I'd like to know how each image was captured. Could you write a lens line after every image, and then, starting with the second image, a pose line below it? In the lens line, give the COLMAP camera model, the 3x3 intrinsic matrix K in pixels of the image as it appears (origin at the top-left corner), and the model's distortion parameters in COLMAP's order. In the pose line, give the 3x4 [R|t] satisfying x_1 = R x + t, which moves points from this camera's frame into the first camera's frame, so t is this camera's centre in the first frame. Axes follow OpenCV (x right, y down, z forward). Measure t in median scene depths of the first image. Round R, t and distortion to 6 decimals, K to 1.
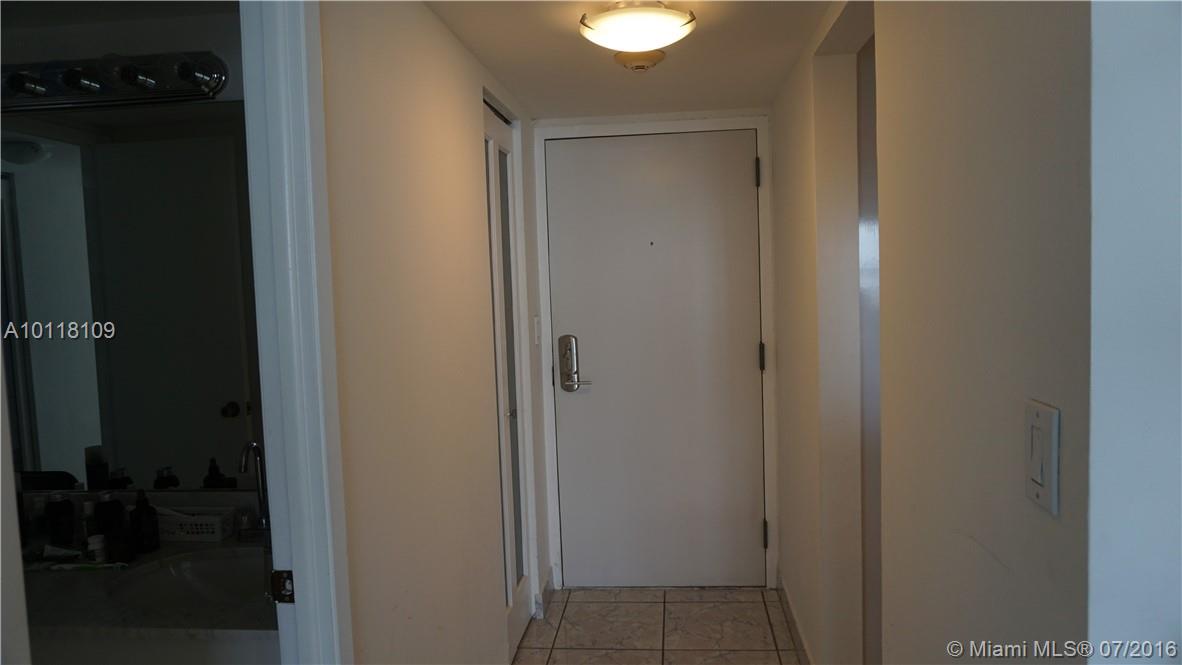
lens RADIAL K [[797.4, 0, 595.2], [0, 797.4, 325.9], [0, 0, 1]] dist [-0.058747, 0.053464]
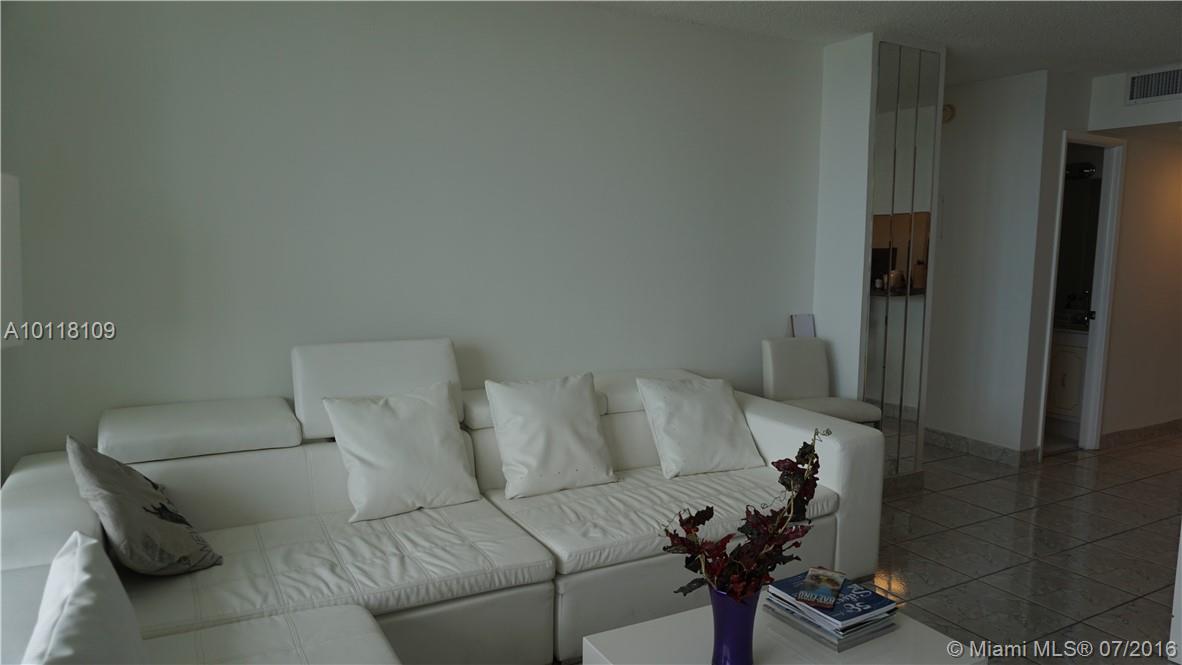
lens RADIAL K [[797.4, 0, 595.2], [0, 797.4, 325.9], [0, 0, 1]] dist [-0.058747, 0.053464]
pose [[0.579147, 0.139045, -0.803278, 0.540238], [-0.090600, 0.990221, 0.106083, 0.077305], [0.810173, 0.011340, 0.586081, -1.350806]]
